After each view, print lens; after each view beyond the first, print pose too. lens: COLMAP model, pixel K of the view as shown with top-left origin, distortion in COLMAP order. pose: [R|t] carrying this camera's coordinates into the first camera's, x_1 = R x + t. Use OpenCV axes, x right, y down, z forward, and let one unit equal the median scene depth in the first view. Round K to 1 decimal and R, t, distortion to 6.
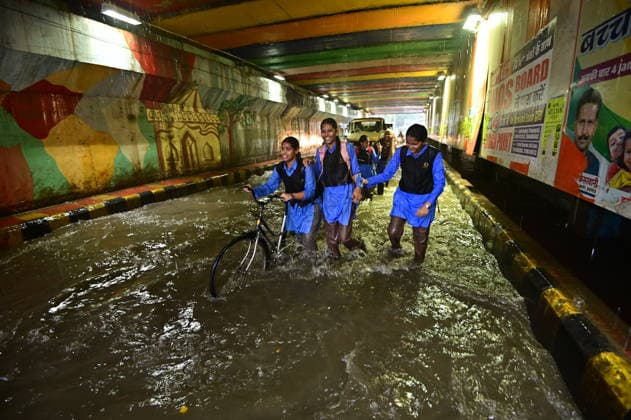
lens RADIAL K [[299.0, 0, 313.7], [0, 299.0, 209.9], [0, 0, 1]] dist [-0.026726, -0.010503]
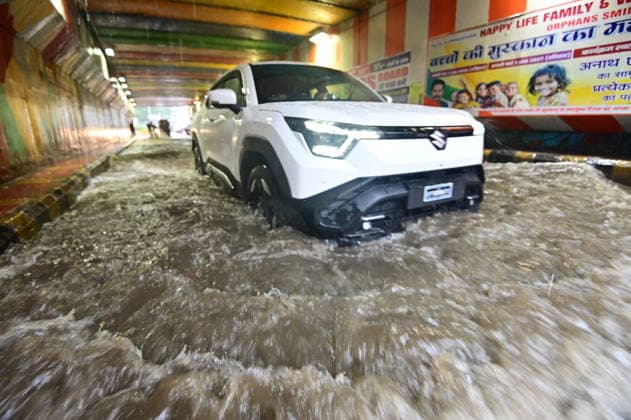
lens RADIAL K [[299.5, 0, 312.9], [0, 299.5, 209.8], [0, 0, 1]] dist [-0.038703, -0.001361]
pose [[0.660957, -0.208904, 0.720760, -0.635739], [0.205784, 0.974109, 0.093625, 0.089403], [-0.721657, 0.086439, 0.686833, -0.006185]]
